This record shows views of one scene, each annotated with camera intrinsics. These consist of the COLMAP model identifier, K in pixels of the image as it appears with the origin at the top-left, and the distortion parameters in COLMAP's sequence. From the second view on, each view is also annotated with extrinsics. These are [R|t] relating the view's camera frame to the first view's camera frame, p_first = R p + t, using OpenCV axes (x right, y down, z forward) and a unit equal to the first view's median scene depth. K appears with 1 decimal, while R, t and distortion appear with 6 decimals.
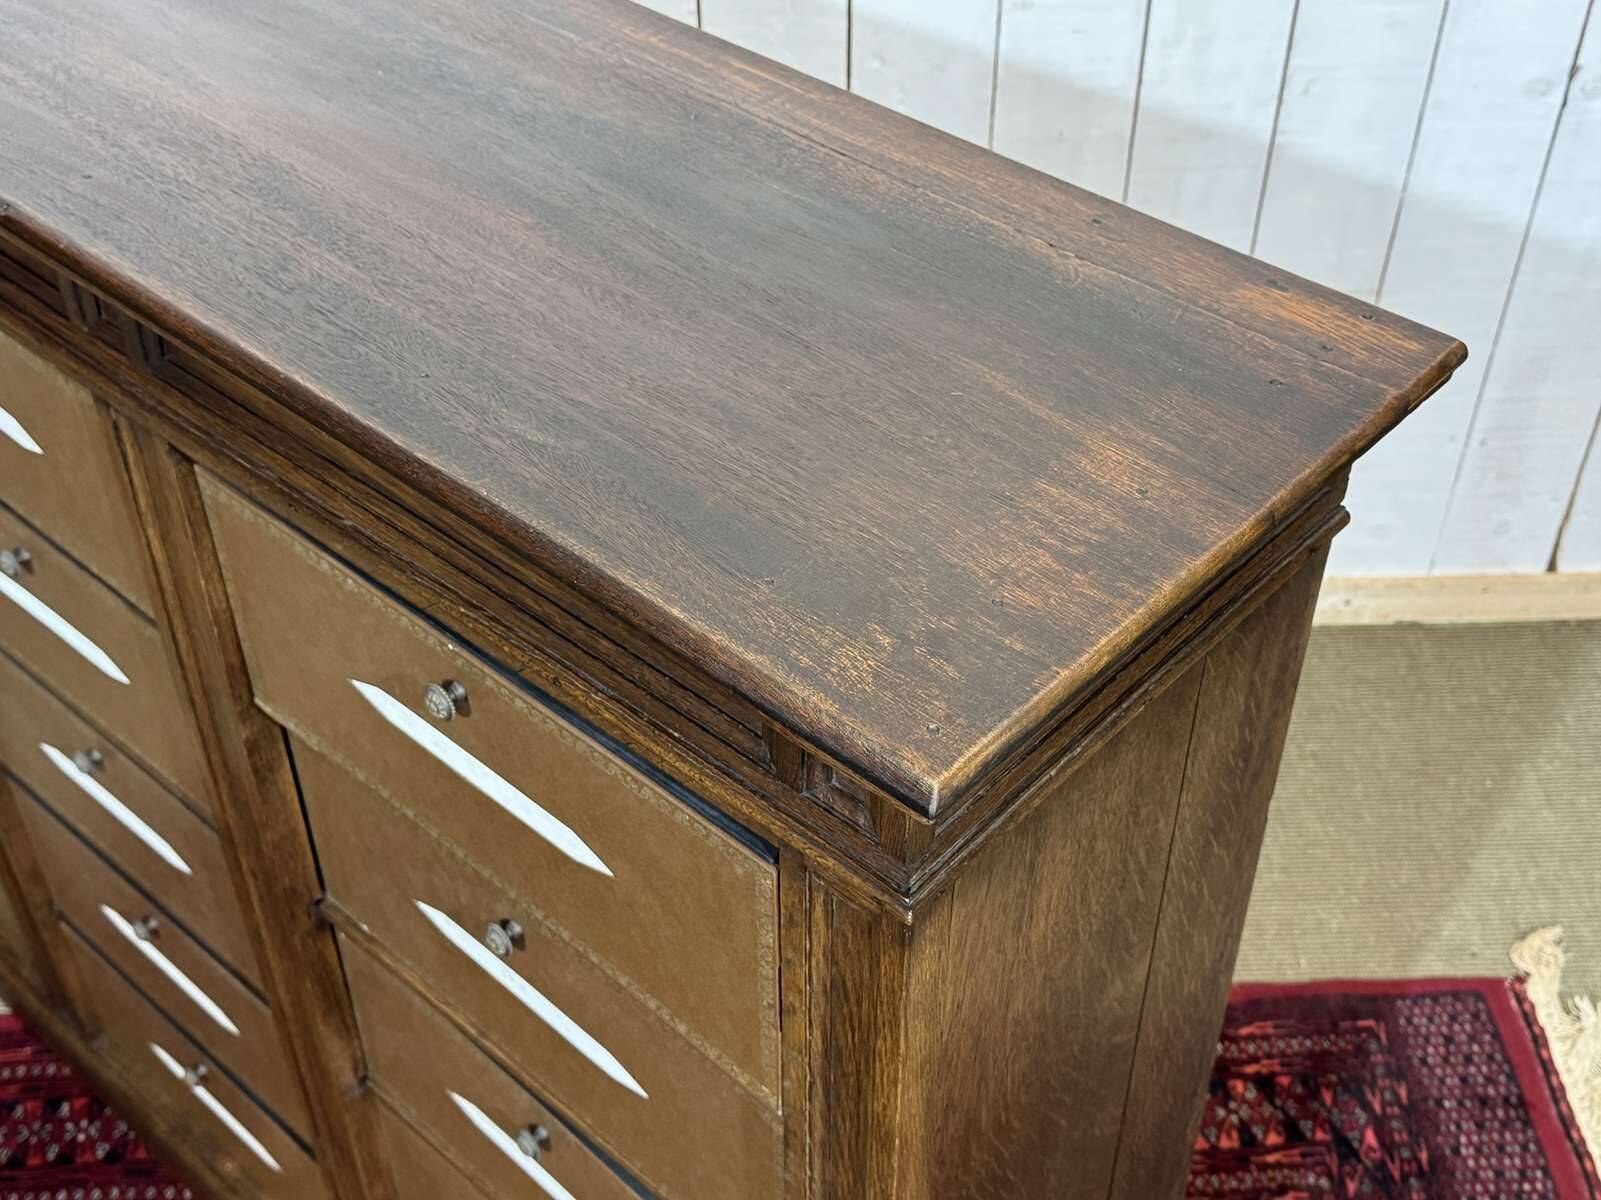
lens RADIAL K [[1897.7, 0, 811.2], [0, 1897.7, 584.5], [0, 0, 1]] dist [0.097510, 0.000000]
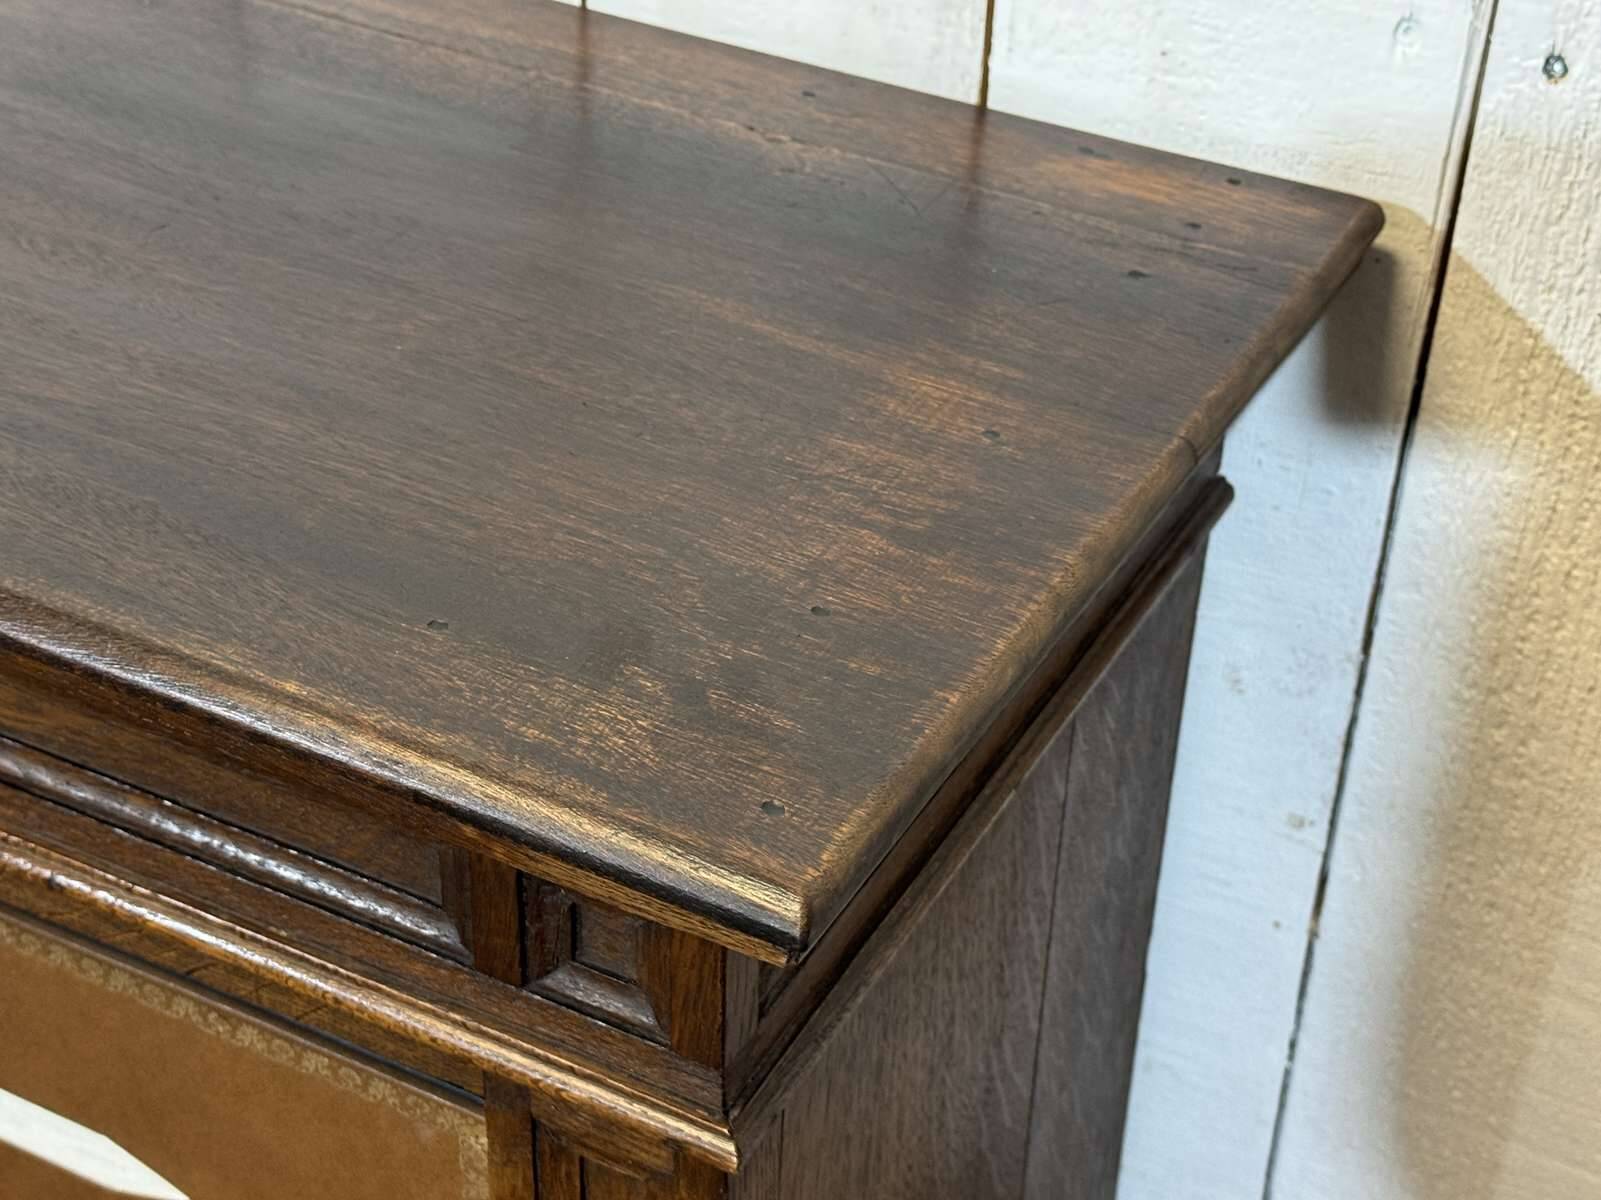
lens RADIAL K [[2569.6, 0, 795.2], [0, 2569.6, 607.9], [0, 0, 1]] dist [0.085843, 0.000000]
pose [[0.967382, -0.112728, 0.226859, -0.085988], [0.136176, 0.986546, -0.090465, 0.072307], [-0.213608, 0.118407, 0.969717, 0.172636]]
